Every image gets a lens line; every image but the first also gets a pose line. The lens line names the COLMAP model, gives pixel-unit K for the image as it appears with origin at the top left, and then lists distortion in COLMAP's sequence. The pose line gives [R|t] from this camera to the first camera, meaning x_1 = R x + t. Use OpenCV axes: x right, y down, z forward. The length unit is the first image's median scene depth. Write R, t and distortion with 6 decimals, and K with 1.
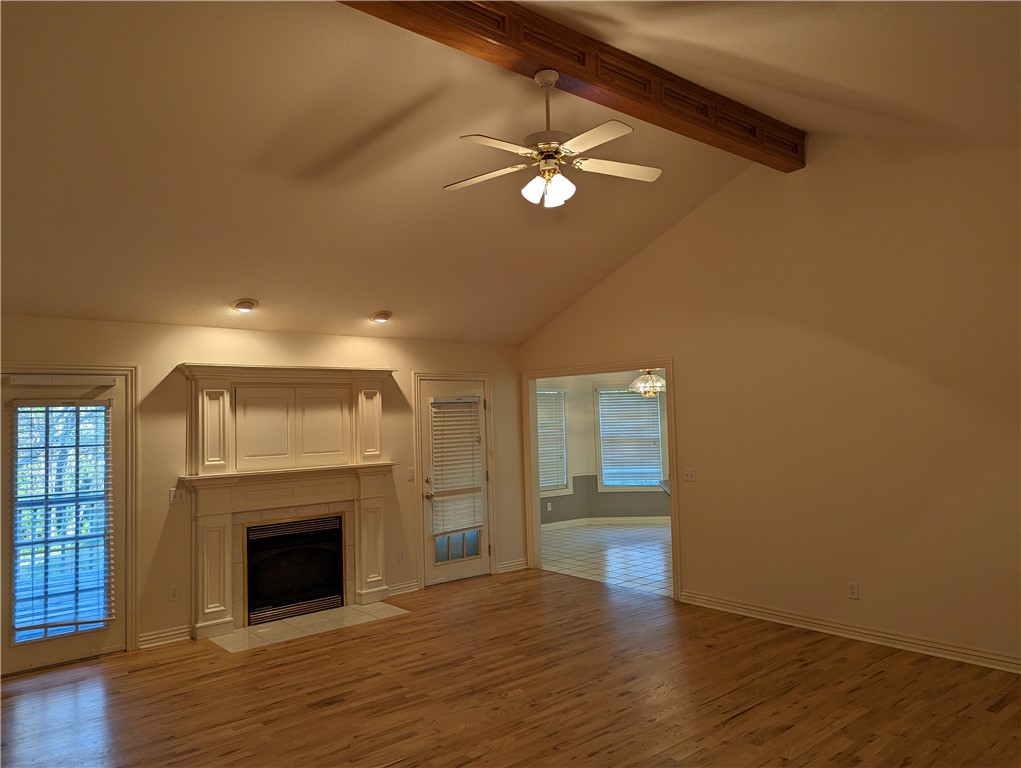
lens RADIAL K [[712.6, 0, 510.5], [0, 712.6, 384.0], [0, 0, 1]] dist [0.051050, -0.040193]
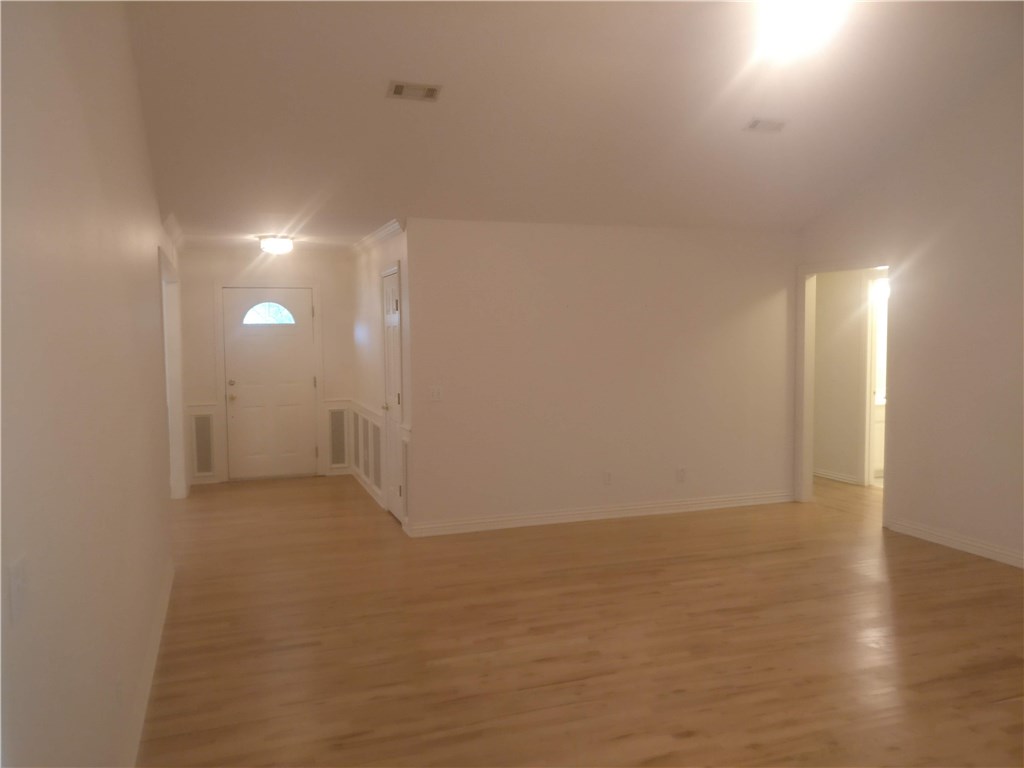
lens RADIAL K [[807.1, 0, 512.0], [0, 807.1, 384.0], [0, 0, 1]] dist [0.011536, 0.010219]
pose [[-0.934357, 0.016425, 0.355959, 0.025894], [0.018233, 0.999832, 0.001725, 0.073545], [-0.355871, 0.008102, -0.934500, 1.297346]]
